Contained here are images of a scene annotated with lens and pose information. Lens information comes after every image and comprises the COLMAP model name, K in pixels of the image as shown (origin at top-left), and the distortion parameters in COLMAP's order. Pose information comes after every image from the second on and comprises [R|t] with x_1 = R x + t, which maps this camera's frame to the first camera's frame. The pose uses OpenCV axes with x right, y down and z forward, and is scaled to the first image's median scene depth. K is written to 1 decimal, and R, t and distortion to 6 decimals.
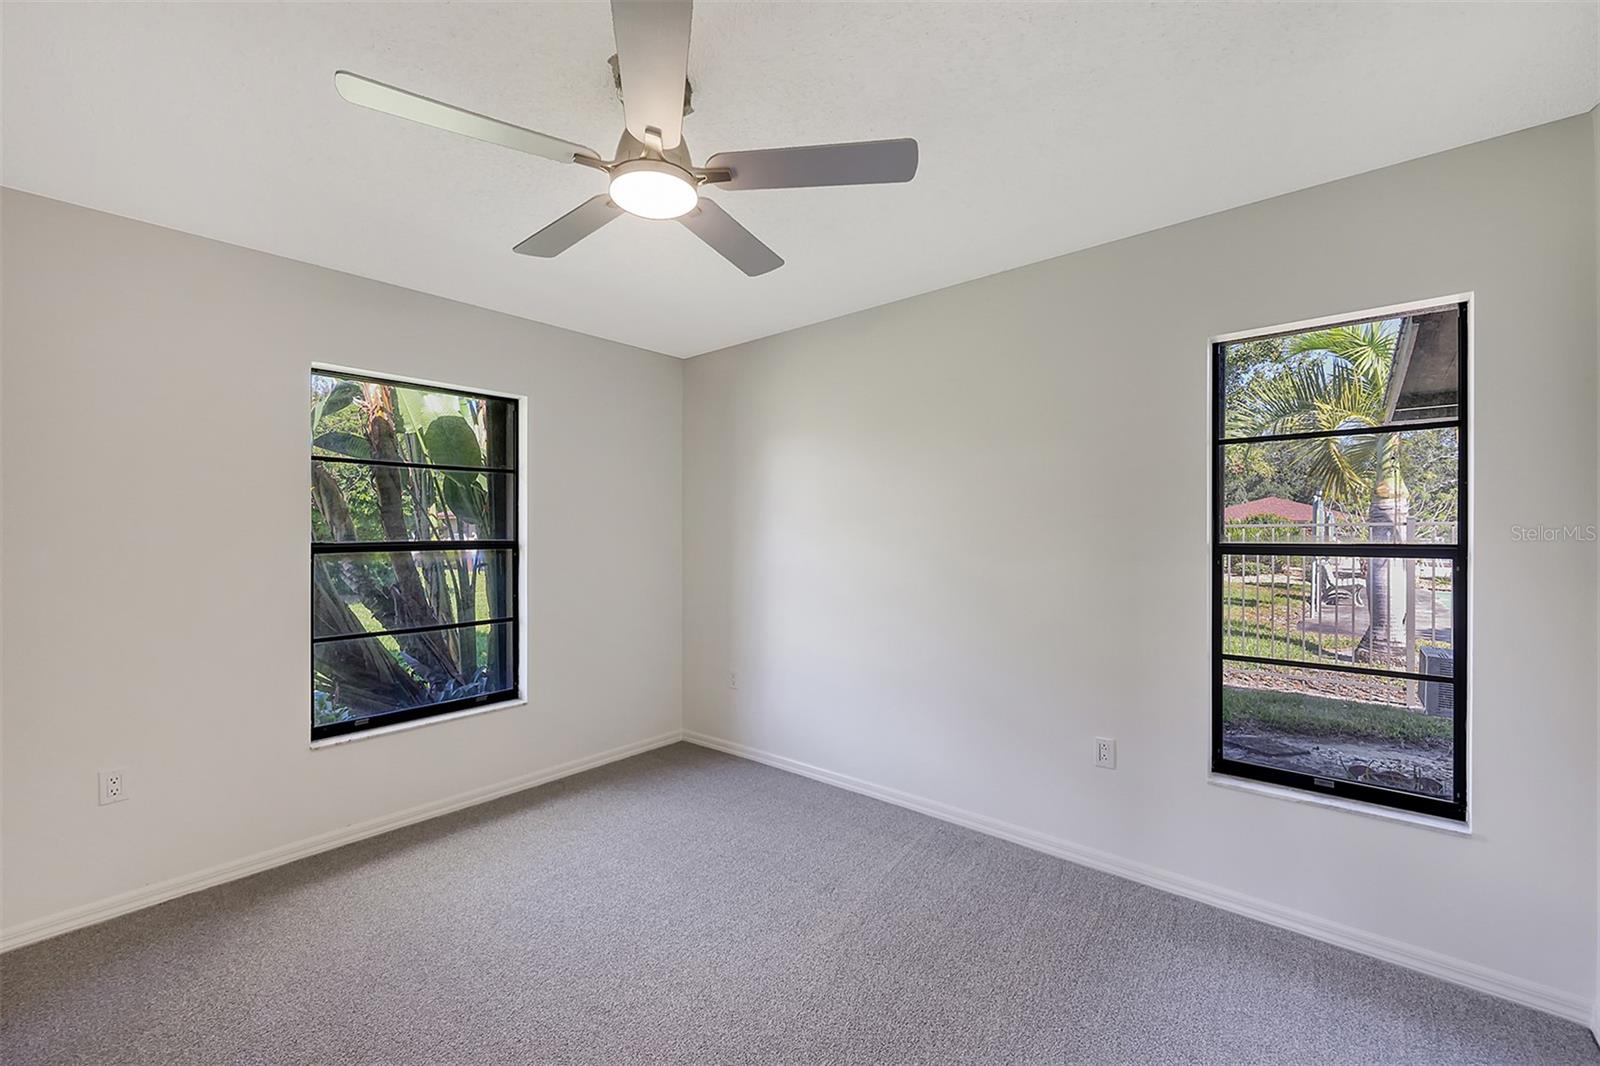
lens RADIAL K [[649.4, 0, 800.0], [0, 649.4, 533.0], [0, 0, 1]] dist [0.073738, 0.000080]
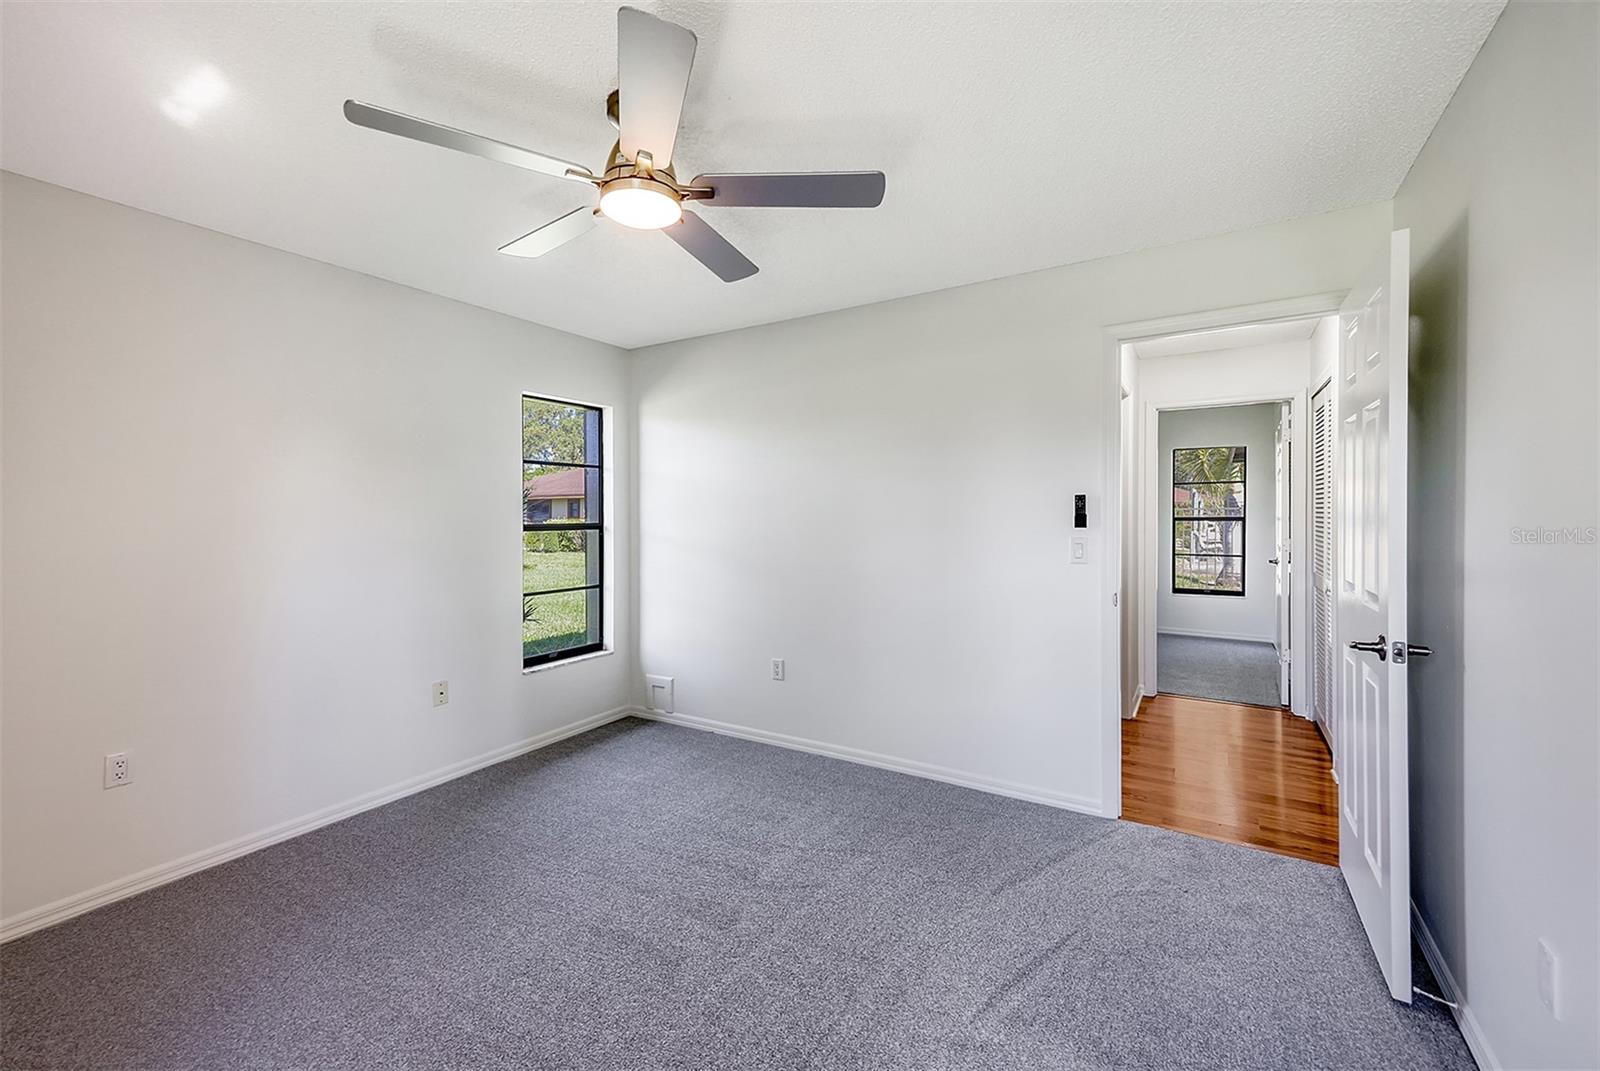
lens RADIAL K [[661.8, 0, 792.3], [0, 661.8, 513.4], [0, 0, 1]] dist [0.037726, 0.044666]
pose [[0.992790, -0.016210, 0.118768, -0.116625], [0.015585, 0.999859, 0.006185, -0.003370], [-0.118852, -0.004289, 0.992903, -0.145095]]
